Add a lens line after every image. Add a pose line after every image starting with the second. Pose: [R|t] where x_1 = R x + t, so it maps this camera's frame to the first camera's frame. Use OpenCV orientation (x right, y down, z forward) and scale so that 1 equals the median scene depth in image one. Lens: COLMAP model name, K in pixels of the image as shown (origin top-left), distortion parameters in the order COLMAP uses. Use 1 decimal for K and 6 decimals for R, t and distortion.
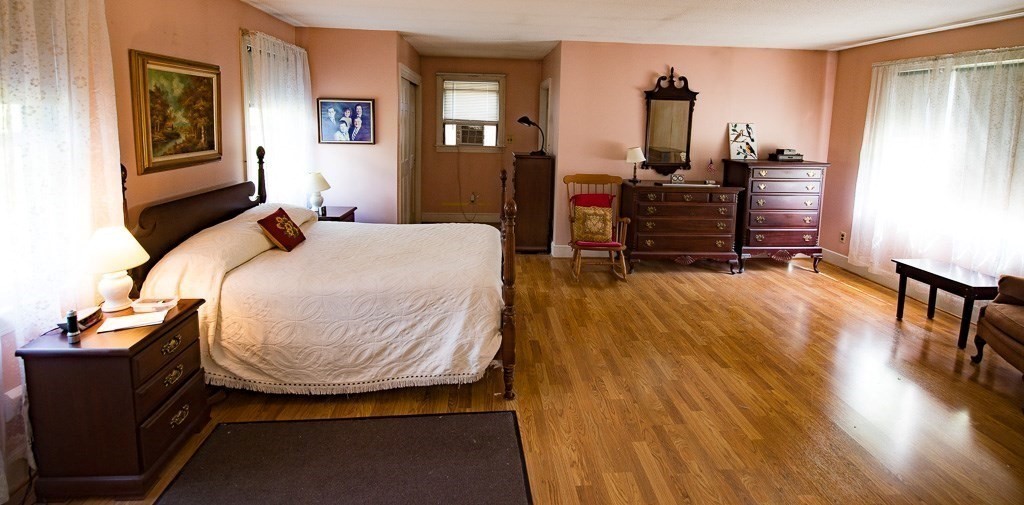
lens RADIAL K [[416.9, 0, 512.0], [0, 416.9, 252.5], [0, 0, 1]] dist [-0.008633, -0.000181]
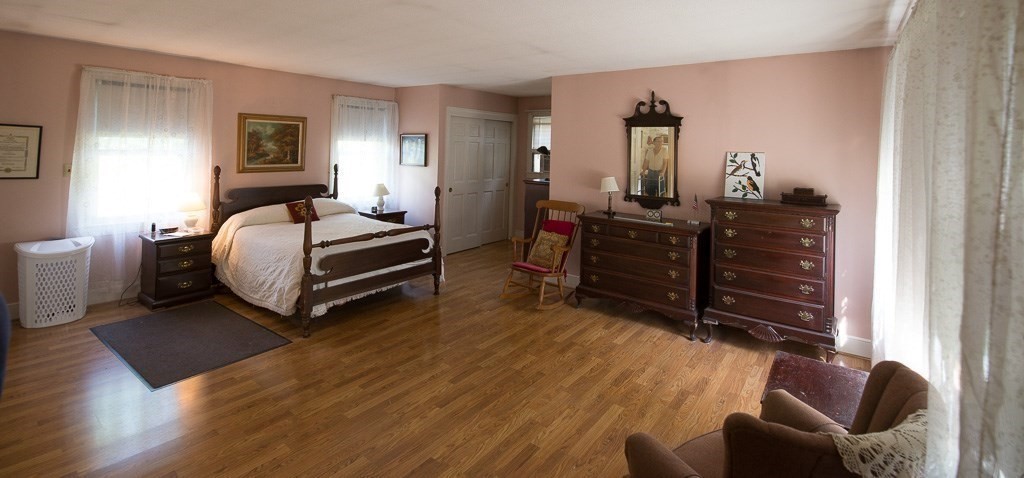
lens RADIAL K [[435.7, 0, 512.0], [0, 435.7, 239.0], [0, 0, 1]] dist [-0.002625, -0.000116]
pose [[0.754275, 0.130968, -0.643363, 0.794478], [-0.205365, 0.977796, -0.041721, -0.031764], [0.623614, 0.163593, 0.764424, 0.143155]]
